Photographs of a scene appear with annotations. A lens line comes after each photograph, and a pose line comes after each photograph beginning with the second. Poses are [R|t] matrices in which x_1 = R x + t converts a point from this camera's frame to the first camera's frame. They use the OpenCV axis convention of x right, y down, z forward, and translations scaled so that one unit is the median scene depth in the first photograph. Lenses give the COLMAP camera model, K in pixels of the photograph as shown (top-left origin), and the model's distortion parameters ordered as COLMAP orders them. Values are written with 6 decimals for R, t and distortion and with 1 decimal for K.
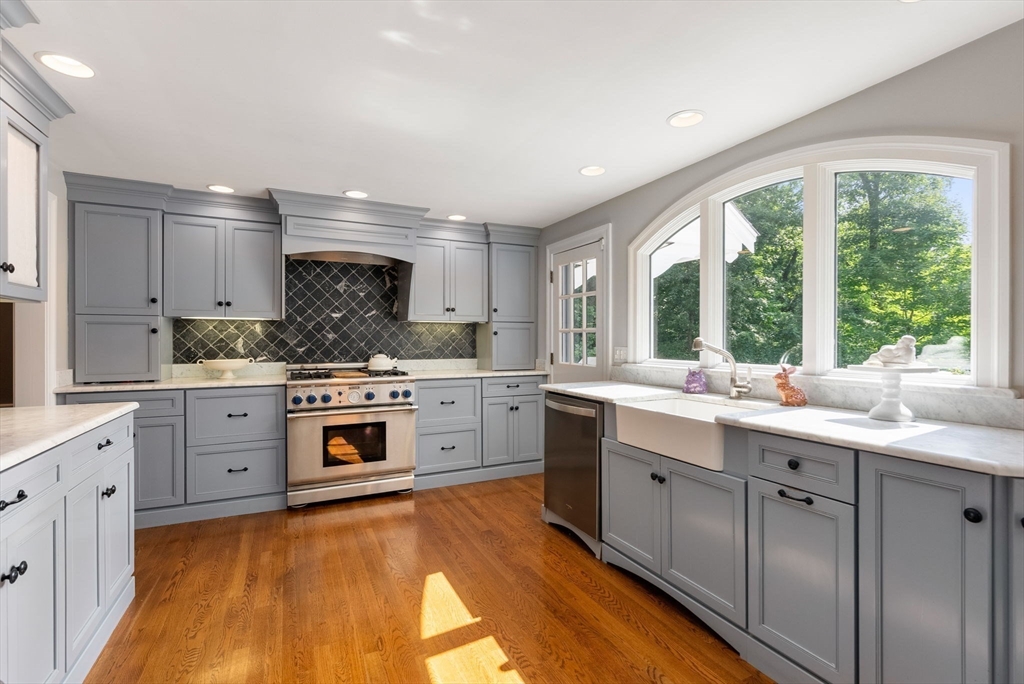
lens RADIAL K [[450.0, 0, 514.3], [0, 450.0, 341.2], [0, 0, 1]] dist [-0.000304, -0.000005]
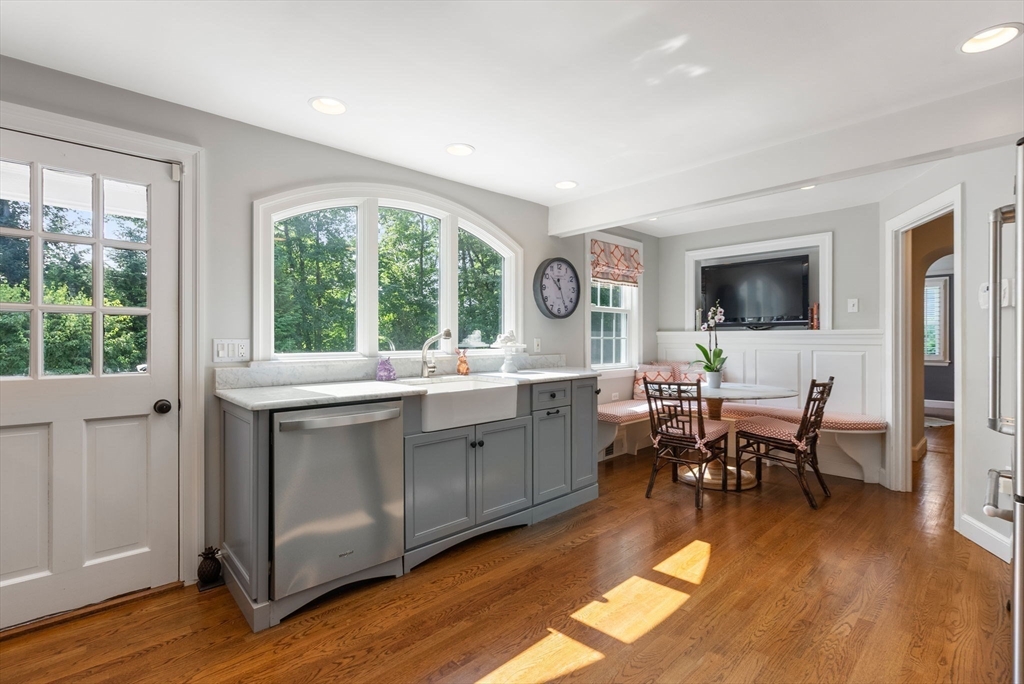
lens RADIAL K [[470.0, 0, 518.6], [0, 470.0, 337.4], [0, 0, 1]] dist [0.000409, 0.000030]
pose [[-0.281192, 0.001326, 0.959651, -0.977156], [0.004623, 0.999989, -0.000027, 0.020305], [-0.959640, 0.004429, -0.281195, 1.322888]]
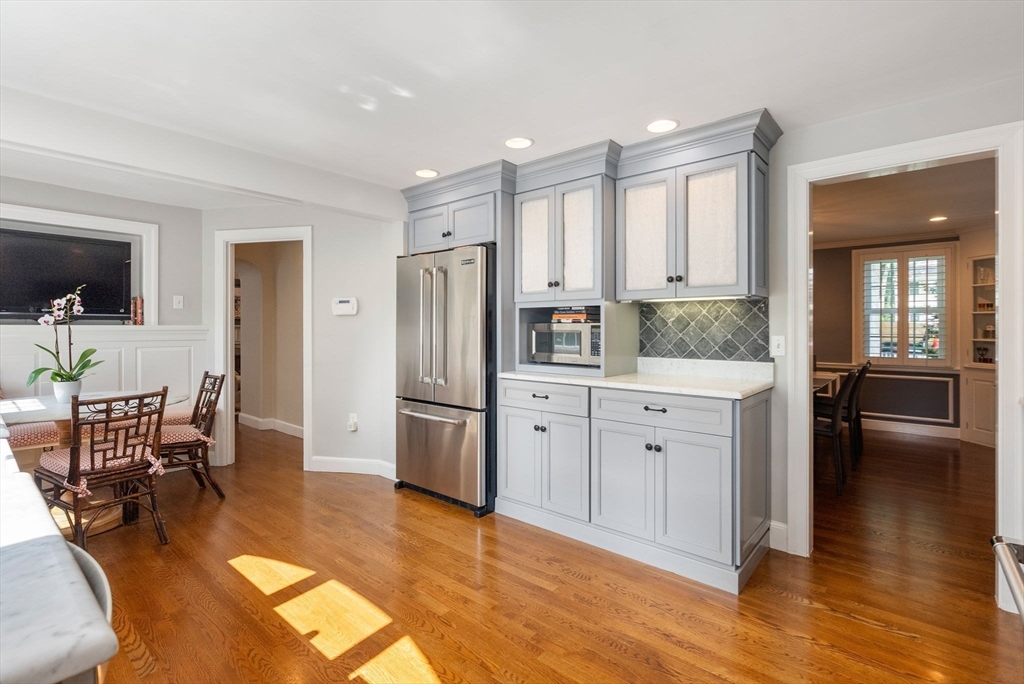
lens RADIAL K [[470.0, 0, 511.1], [0, 470.0, 328.1], [0, 0, 1]] dist [0.000409, 0.000030]
pose [[-0.916169, 0.000472, -0.400792, -0.004487], [-0.001322, 0.999990, 0.004198, -0.004855], [0.400790, 0.004376, -0.916160, 1.863109]]
